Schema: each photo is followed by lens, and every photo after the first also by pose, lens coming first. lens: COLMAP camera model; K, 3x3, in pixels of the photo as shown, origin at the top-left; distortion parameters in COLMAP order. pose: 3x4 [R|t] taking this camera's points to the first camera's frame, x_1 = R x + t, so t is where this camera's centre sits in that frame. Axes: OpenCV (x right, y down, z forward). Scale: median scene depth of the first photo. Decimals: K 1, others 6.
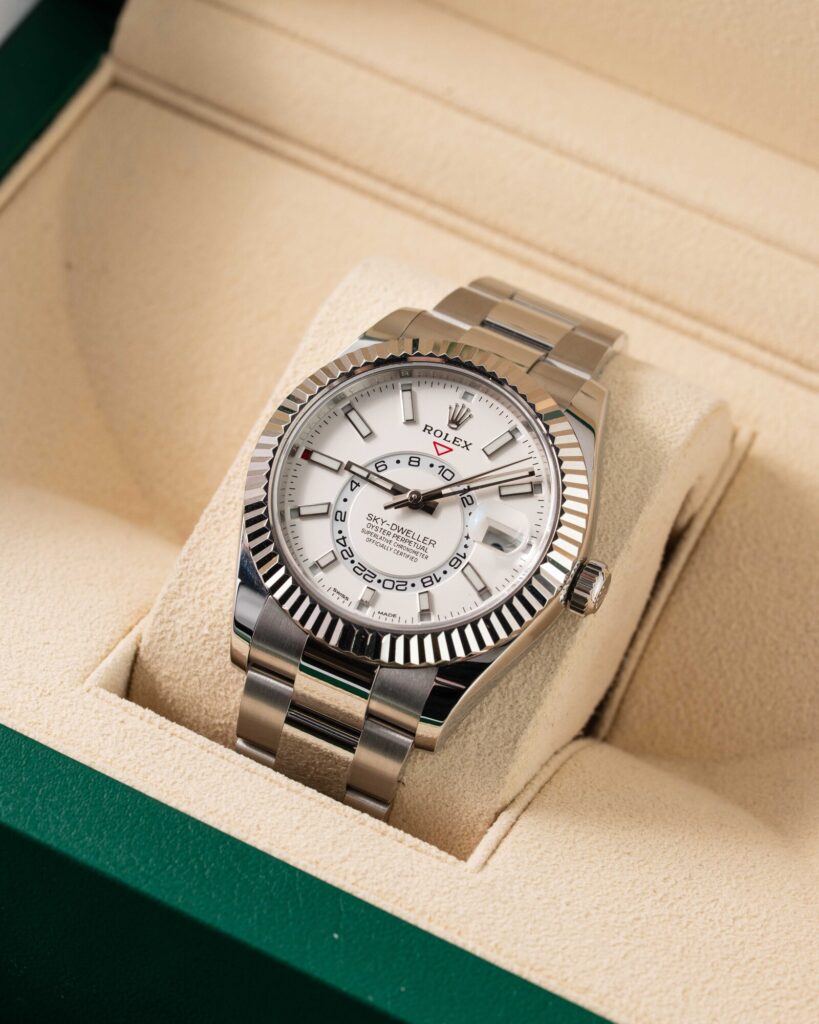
lens RADIAL K [[4214.6, 0, 409.5], [0, 4214.6, 512.0], [0, 0, 1]] dist [-0.055247, -0.559625]
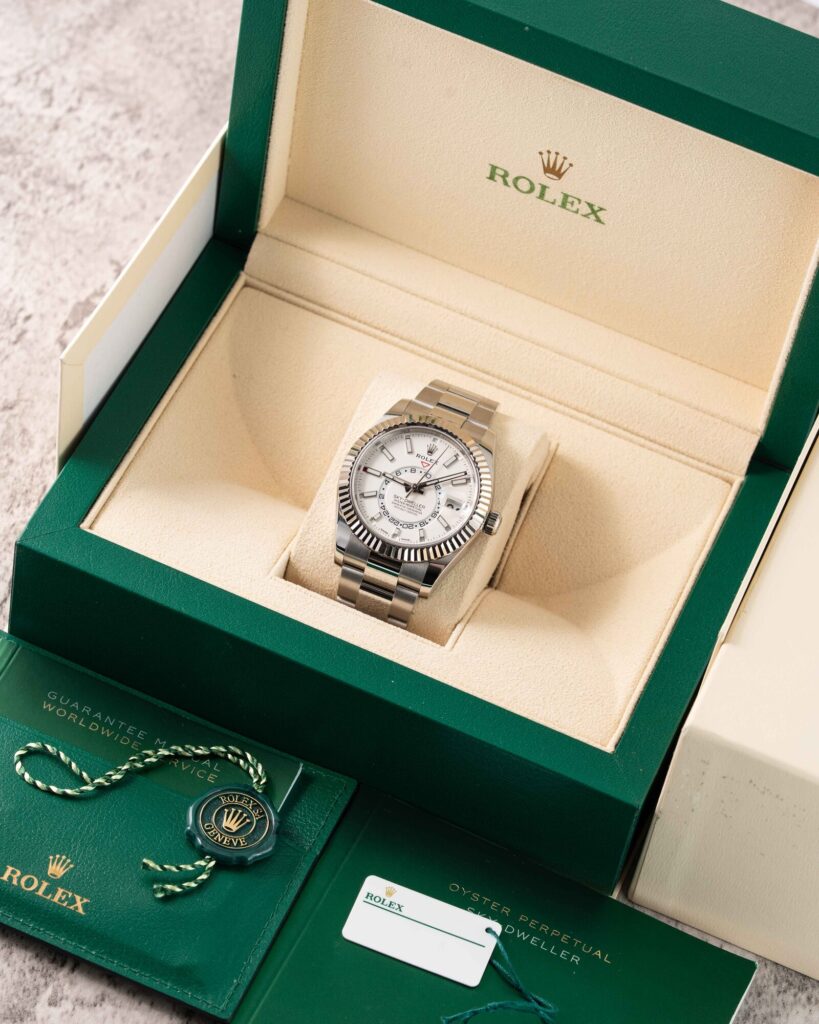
lens RADIAL K [[4214.6, 0, 409.5], [0, 4214.6, 512.0], [0, 0, 1]] dist [-0.055247, -0.559625]
pose [[0.995831, -0.042051, 0.080948, -0.182997], [0.037391, 0.997602, 0.058238, -0.120419], [-0.083203, -0.054968, 0.995015, -1.234221]]
